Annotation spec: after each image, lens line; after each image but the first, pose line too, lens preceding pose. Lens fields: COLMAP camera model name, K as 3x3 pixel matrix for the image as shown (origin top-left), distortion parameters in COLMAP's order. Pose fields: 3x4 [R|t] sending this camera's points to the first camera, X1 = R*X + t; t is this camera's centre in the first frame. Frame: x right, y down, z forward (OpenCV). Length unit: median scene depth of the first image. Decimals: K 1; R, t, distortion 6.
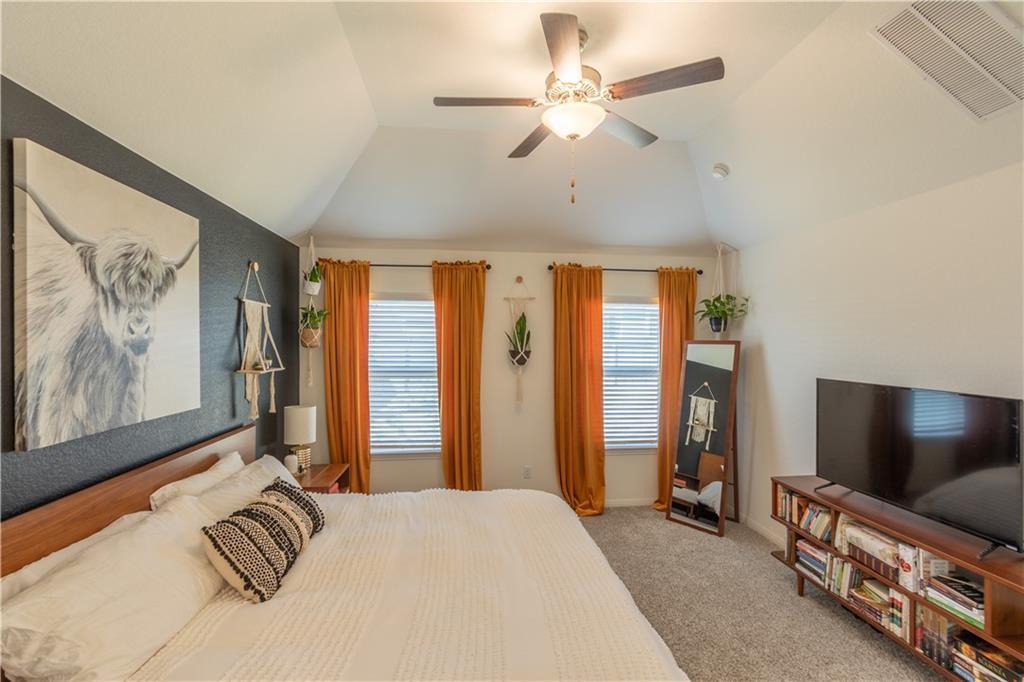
lens RADIAL K [[473.0, 0, 511.1], [0, 473.0, 339.0], [0, 0, 1]] dist [-0.002383, -0.001330]
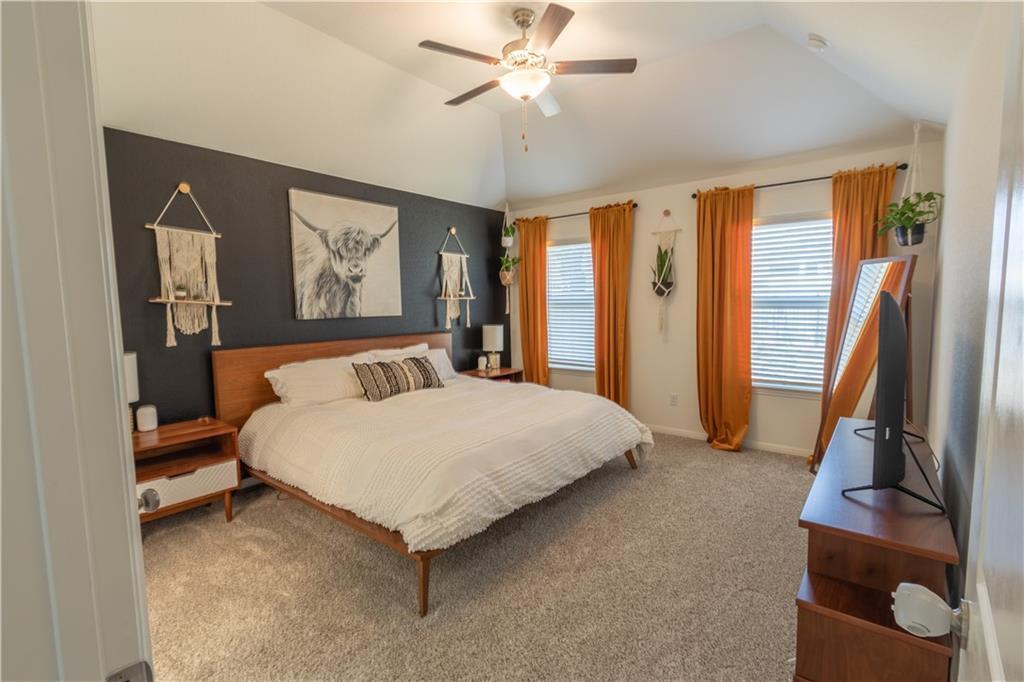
lens RADIAL K [[473.0, 0, 516.7], [0, 473.0, 346.6], [0, 0, 1]] dist [-0.002383, -0.001330]
pose [[0.698068, 0.057272, -0.713737, 0.978439], [0.019110, 0.994951, 0.098528, 0.100193], [0.715776, -0.082418, 0.693449, 0.058238]]
